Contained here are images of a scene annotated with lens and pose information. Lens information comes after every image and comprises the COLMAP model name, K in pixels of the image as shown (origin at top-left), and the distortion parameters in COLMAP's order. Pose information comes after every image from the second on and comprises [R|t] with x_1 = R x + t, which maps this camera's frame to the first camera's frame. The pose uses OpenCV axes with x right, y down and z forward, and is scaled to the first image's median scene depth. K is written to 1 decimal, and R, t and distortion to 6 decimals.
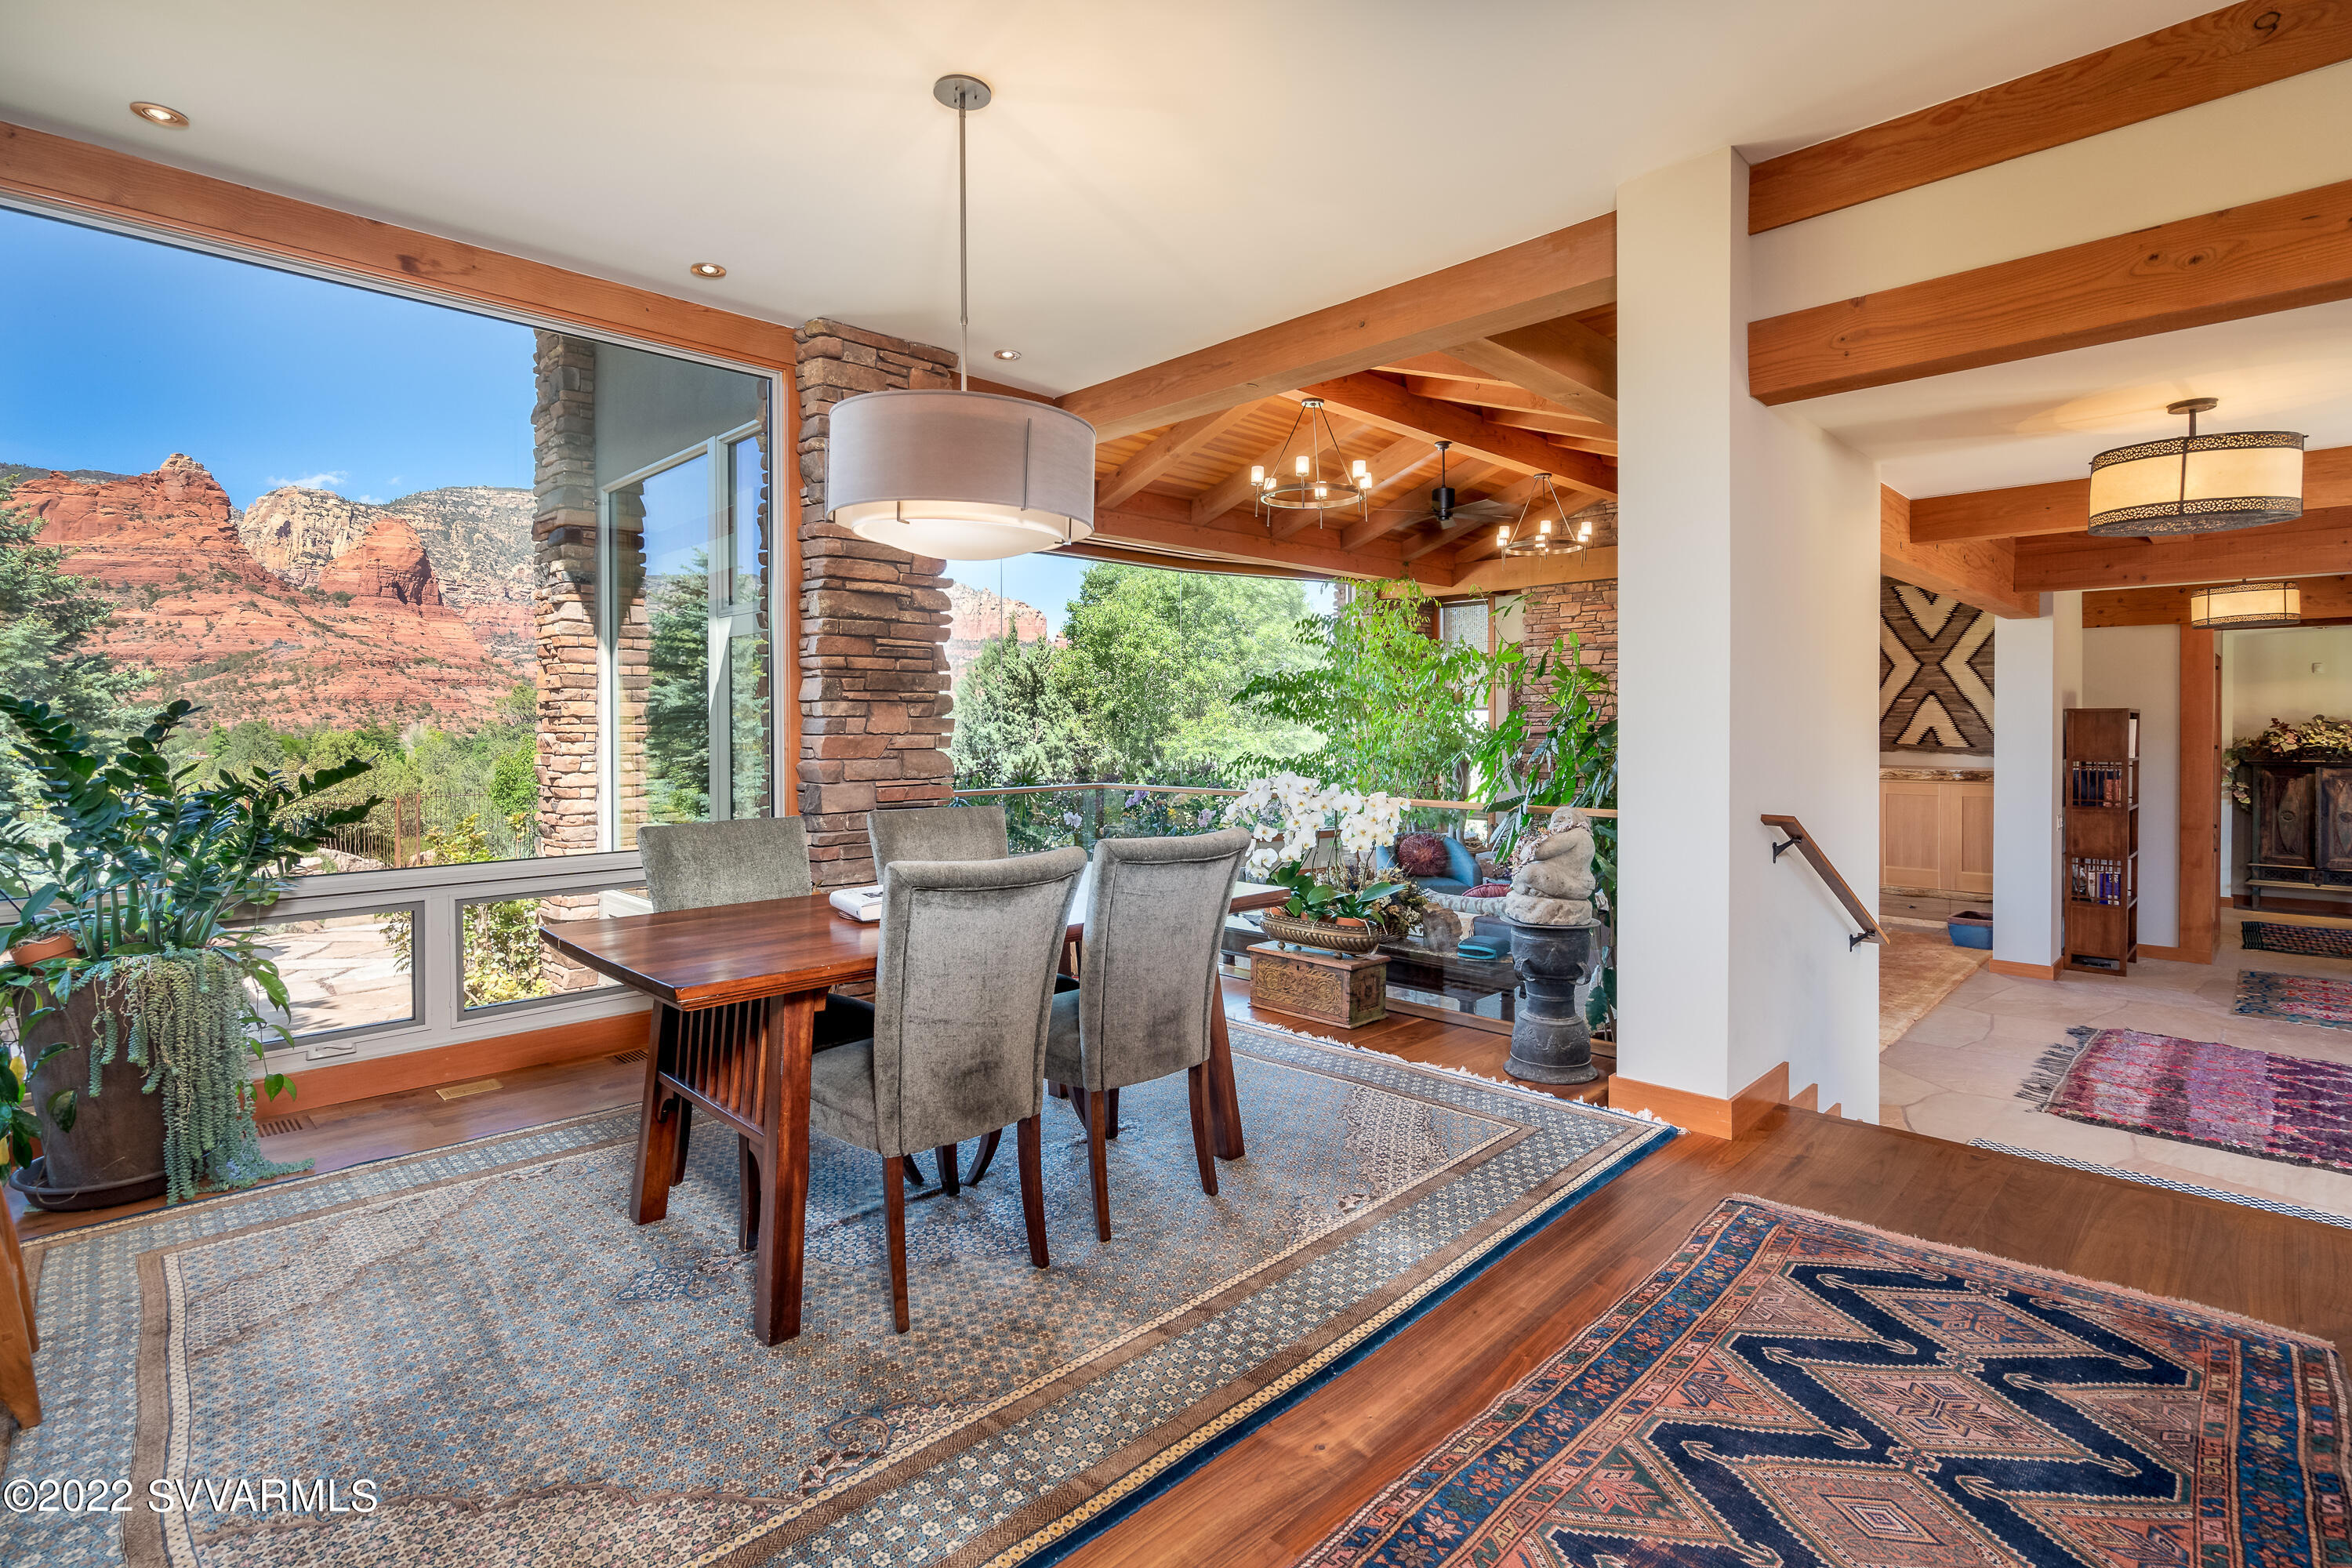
lens RADIAL K [[1115.9, 0, 1179.3], [0, 1115.9, 726.2], [0, 0, 1]] dist [0.000559, 0.000223]
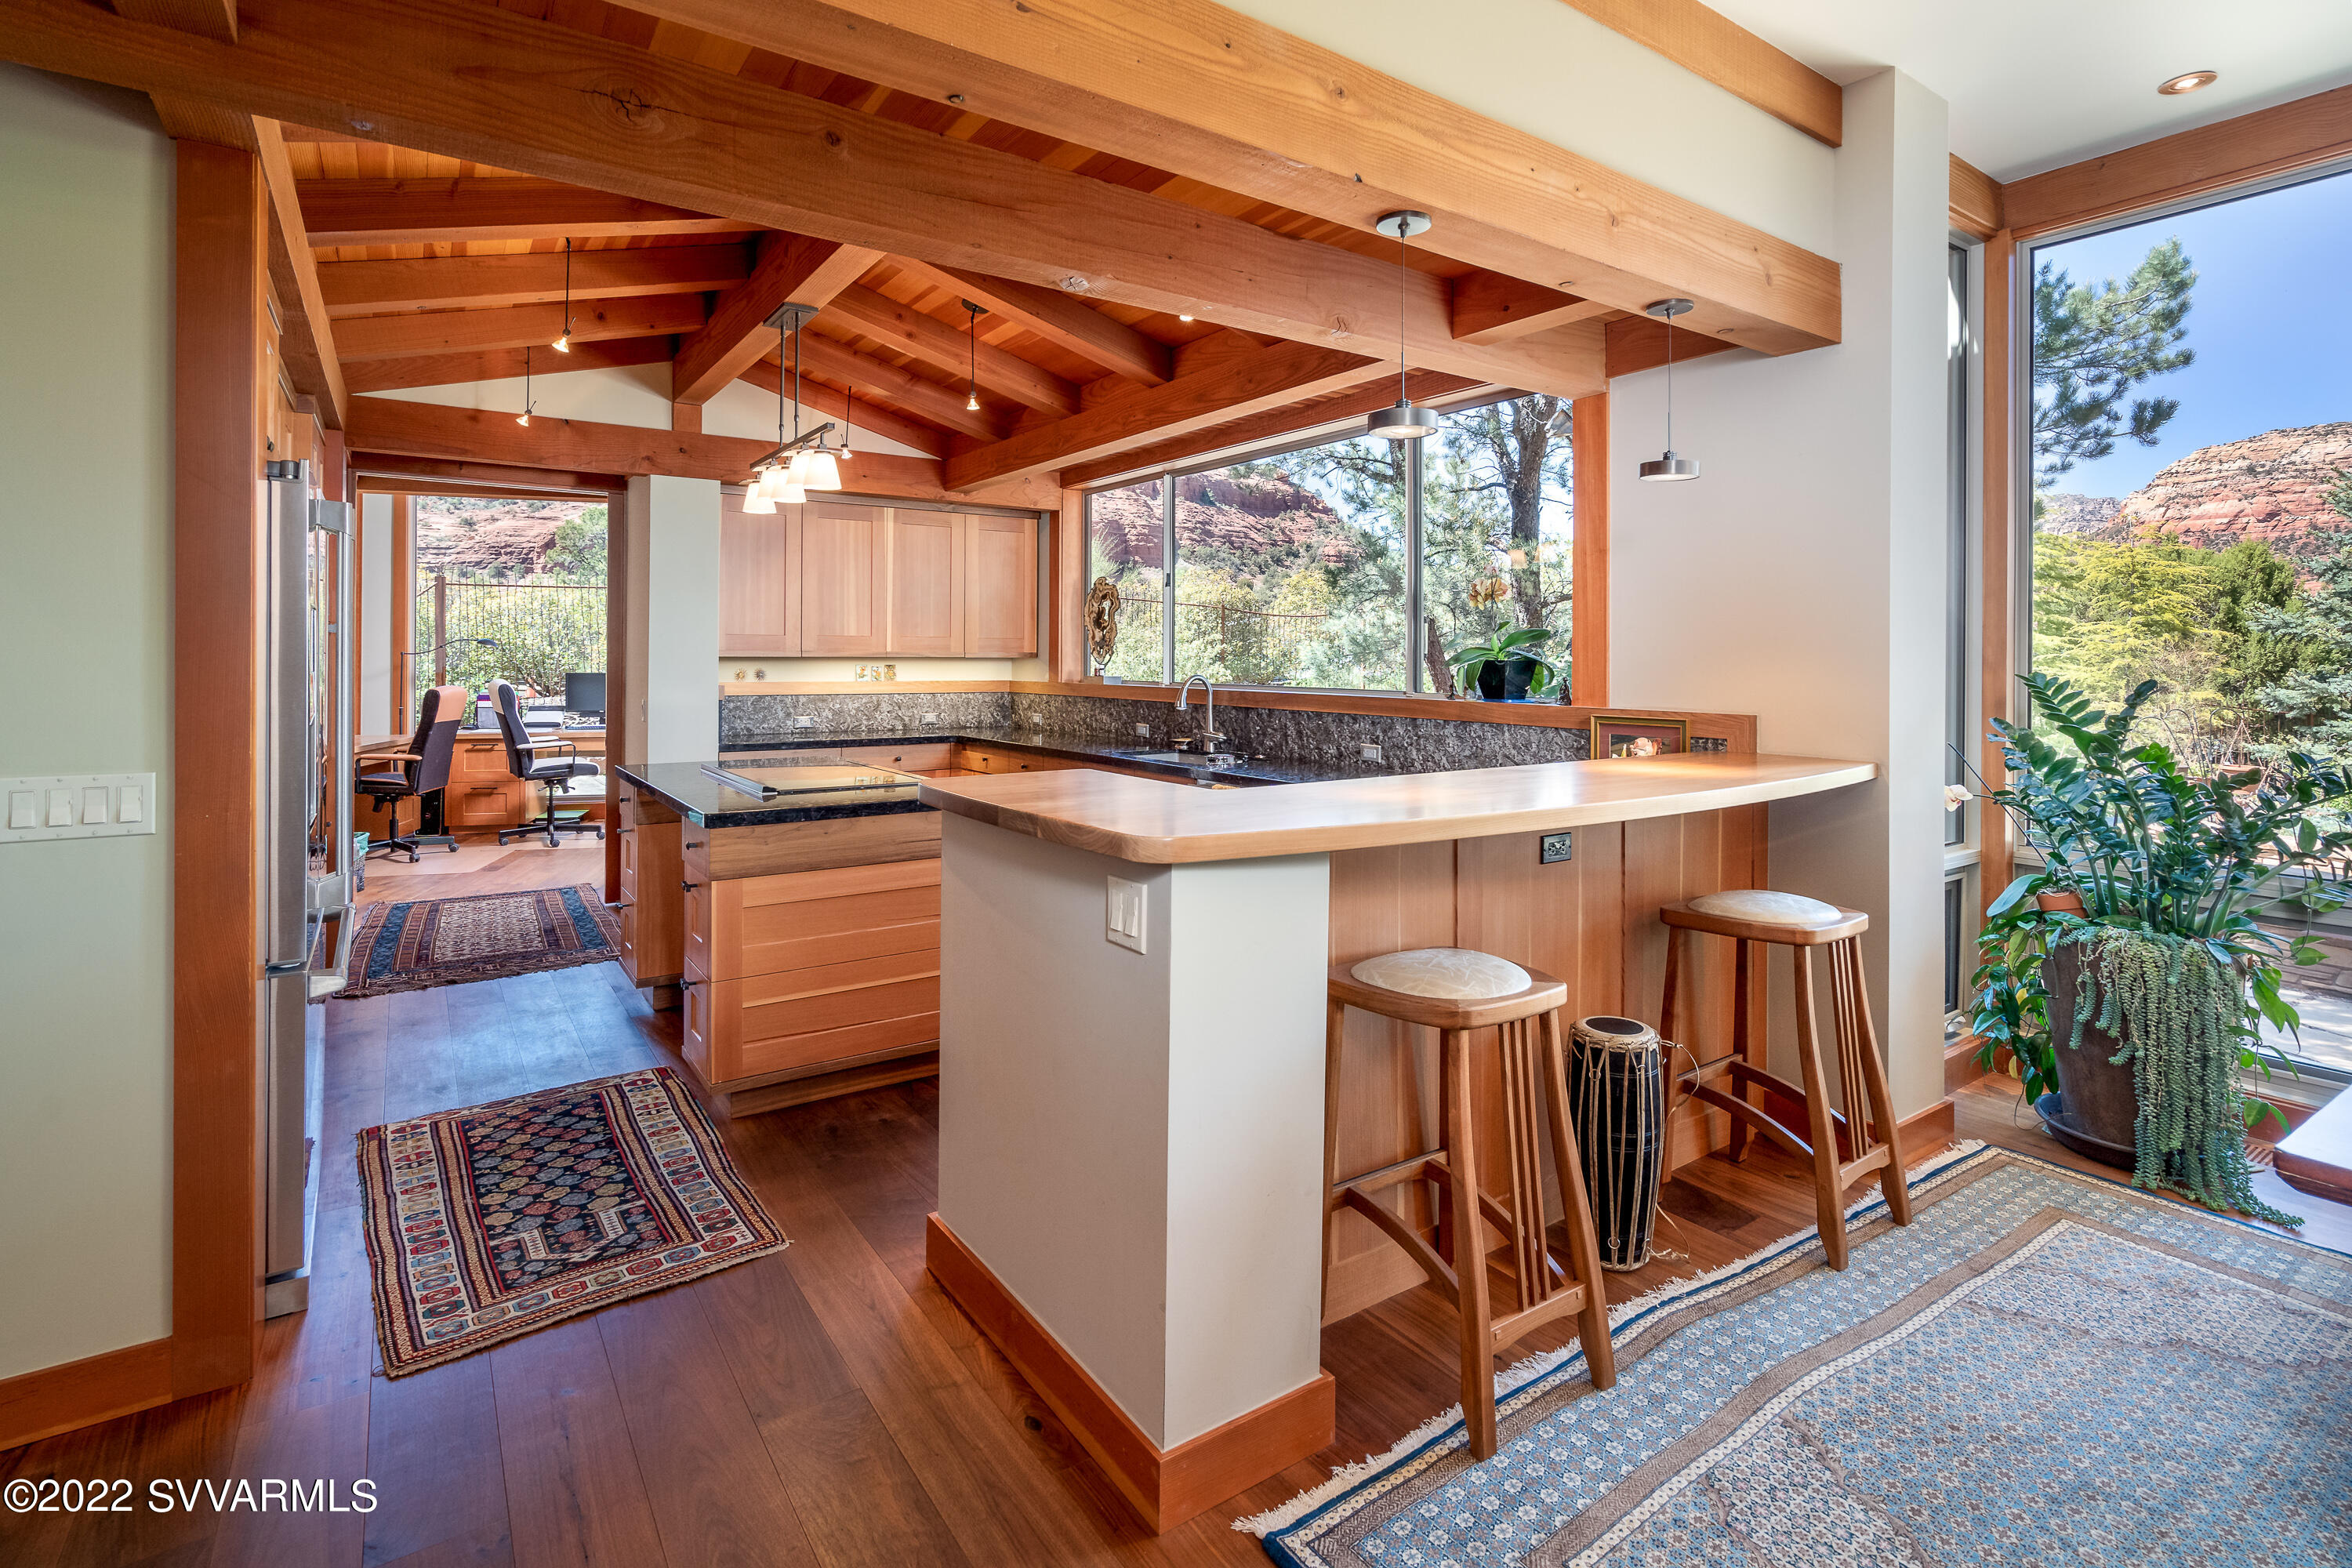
lens RADIAL K [[1114.4, 0, 1179.9], [0, 1114.4, 651.9], [0, 0, 1]] dist [-0.000836, -0.000021]
pose [[-0.176122, -0.002803, -0.984364, 0.228571], [-0.007756, 0.999969, -0.001460, -0.040149], [0.984338, 0.007378, -0.176139, 0.333691]]
